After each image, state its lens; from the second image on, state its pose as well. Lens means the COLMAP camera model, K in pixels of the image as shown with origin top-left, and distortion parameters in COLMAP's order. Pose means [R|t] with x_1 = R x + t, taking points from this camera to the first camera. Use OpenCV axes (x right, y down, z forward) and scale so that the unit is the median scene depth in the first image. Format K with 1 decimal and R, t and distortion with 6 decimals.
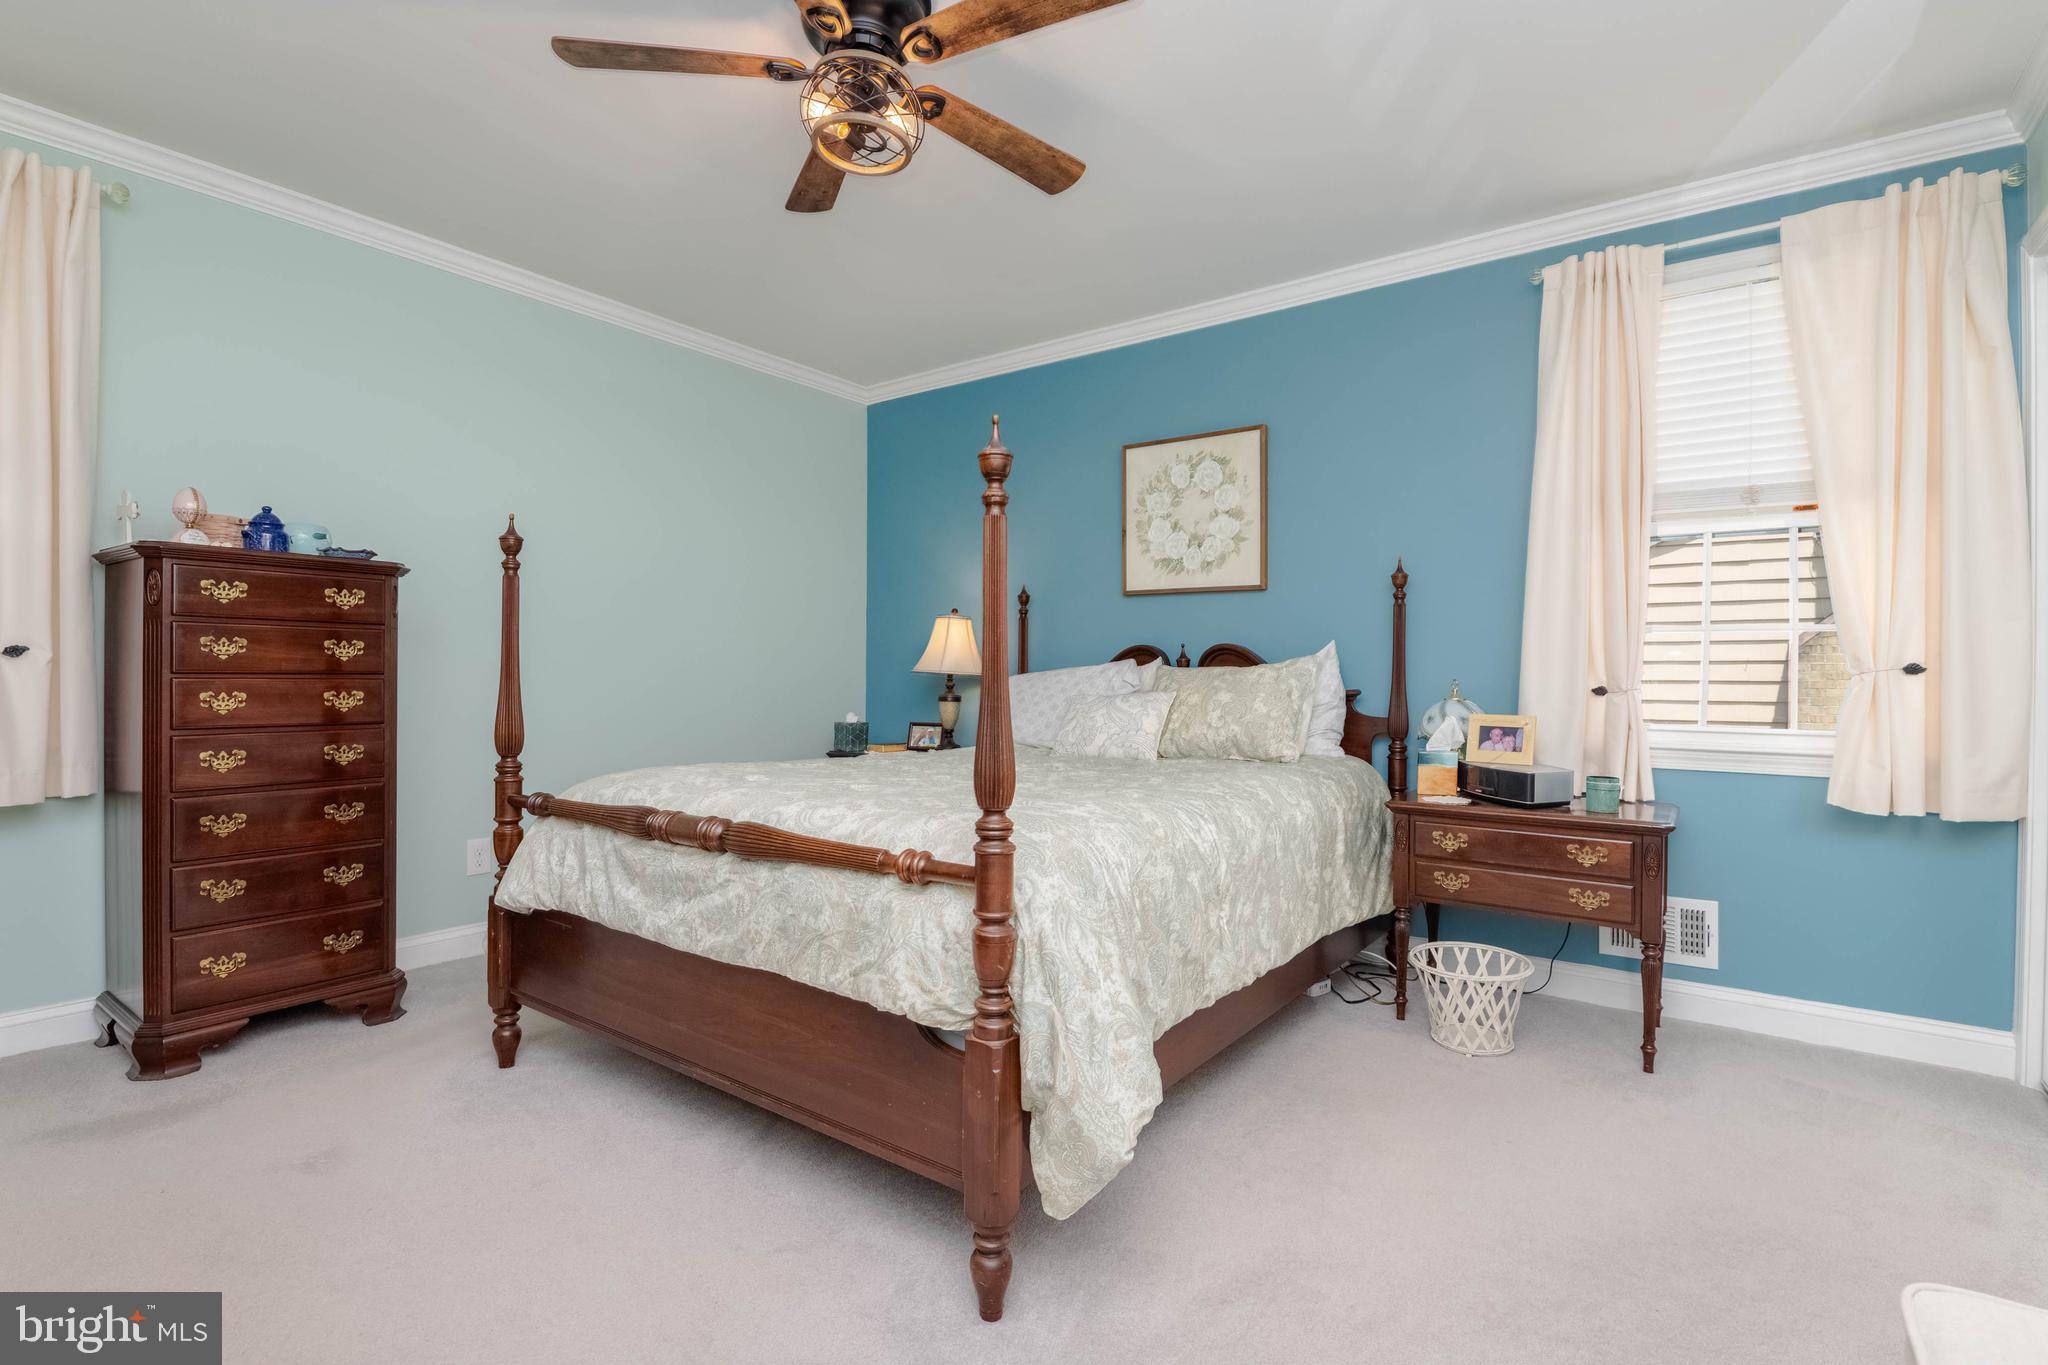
lens RADIAL K [[932.6, 0, 1078.1], [0, 932.6, 687.0], [0, 0, 1]] dist [-0.000999, -0.000499]
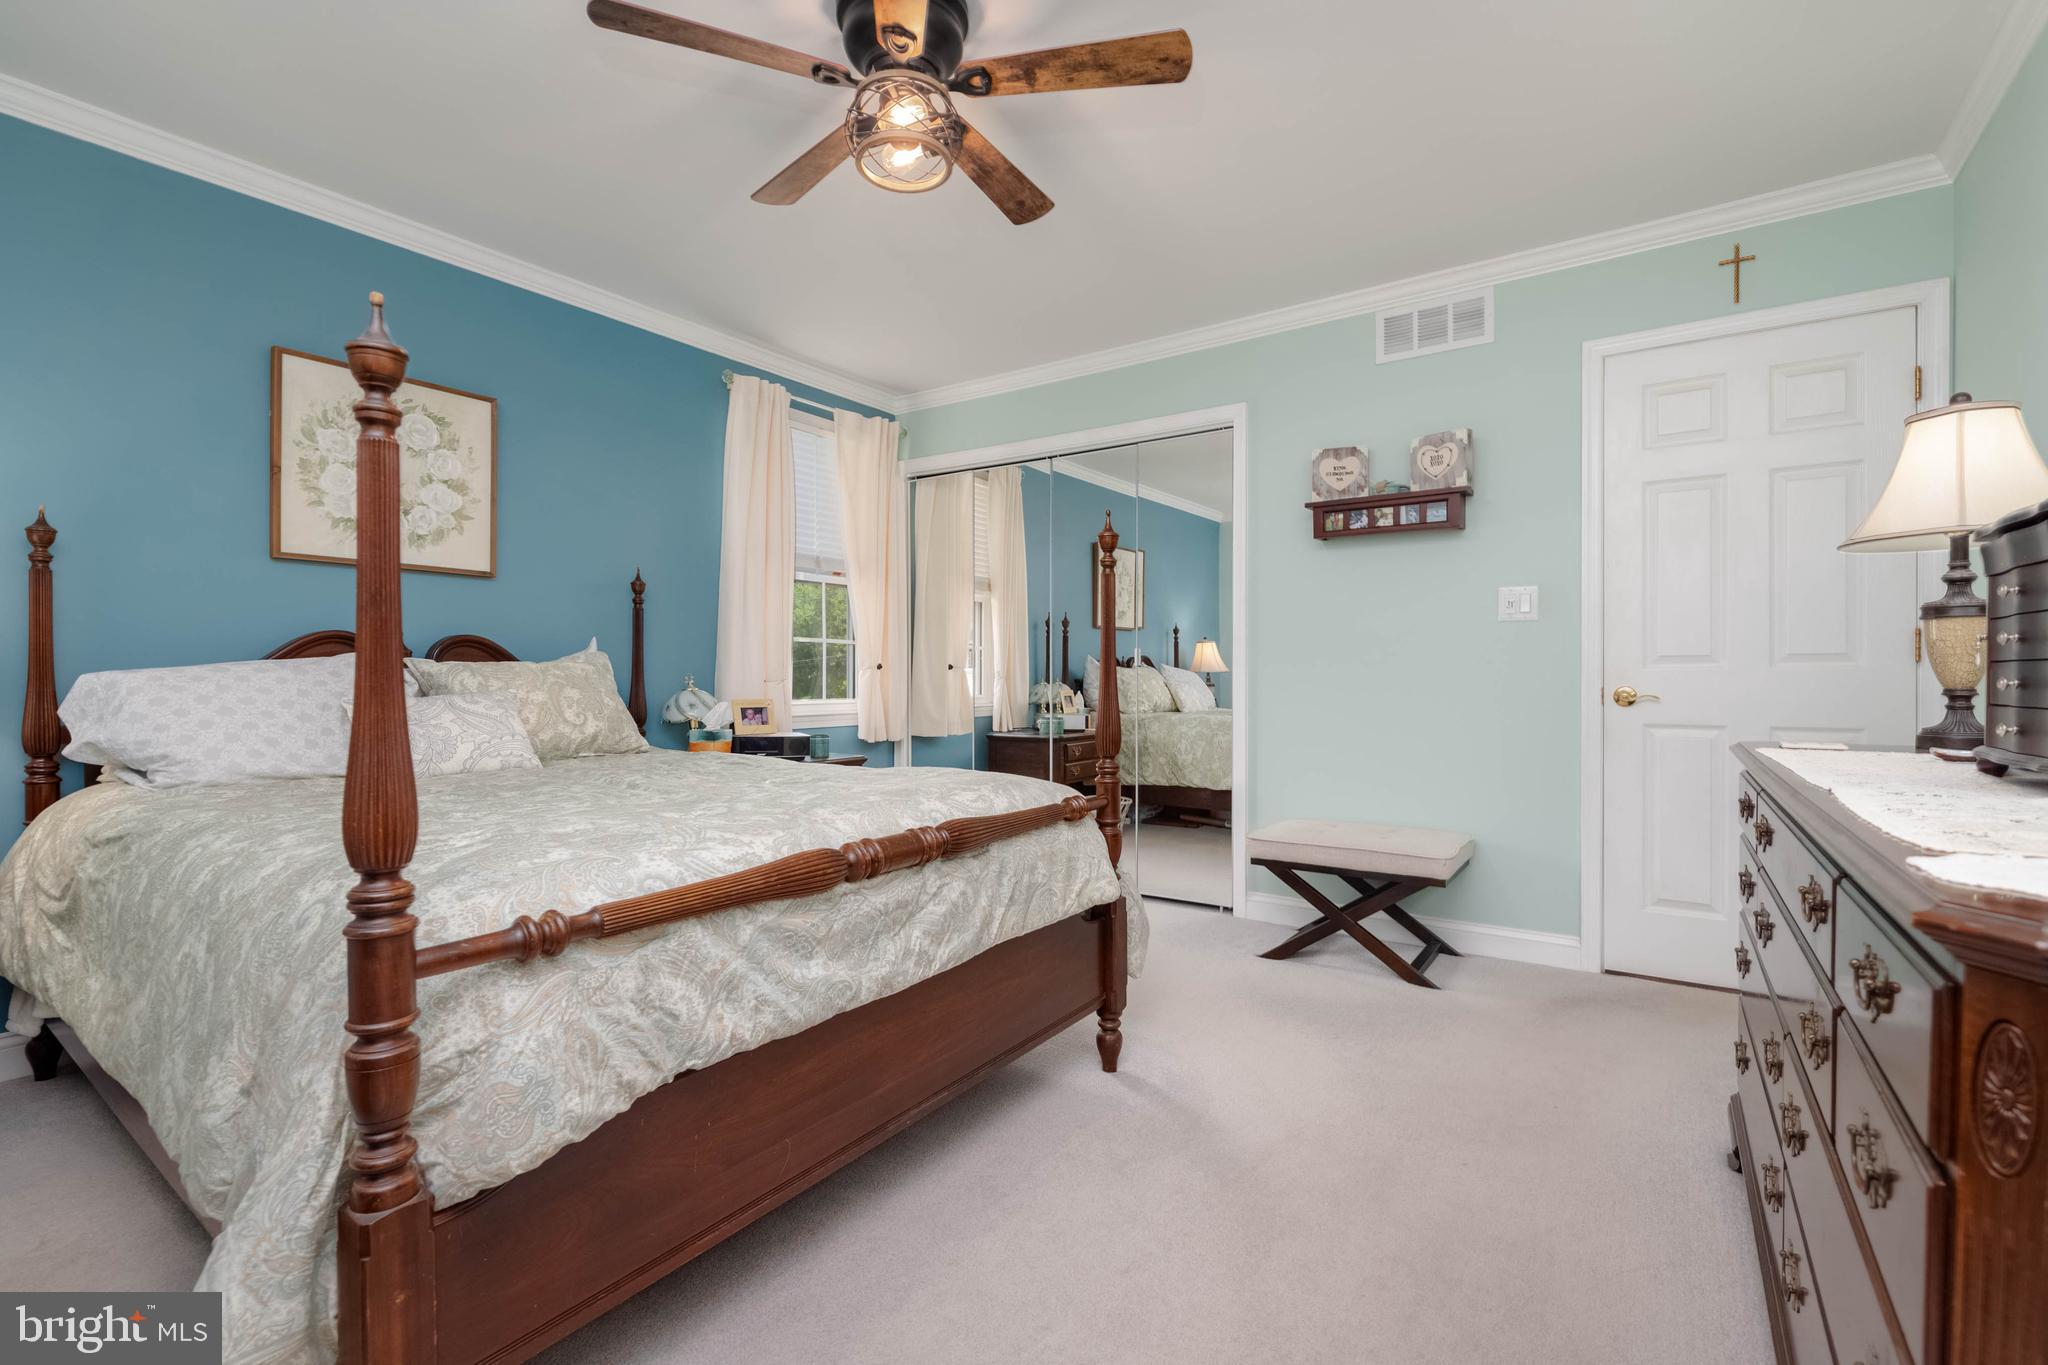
lens RADIAL K [[898.1, 0, 1024.0], [0, 898.1, 682.5], [0, 0, 1]] dist [0.000607, -0.000352]
pose [[-0.005121, -0.019351, 0.999800, -0.864051], [0.013721, 0.999717, 0.019420, -0.014280], [-0.999893, 0.013818, -0.004854, 0.605310]]
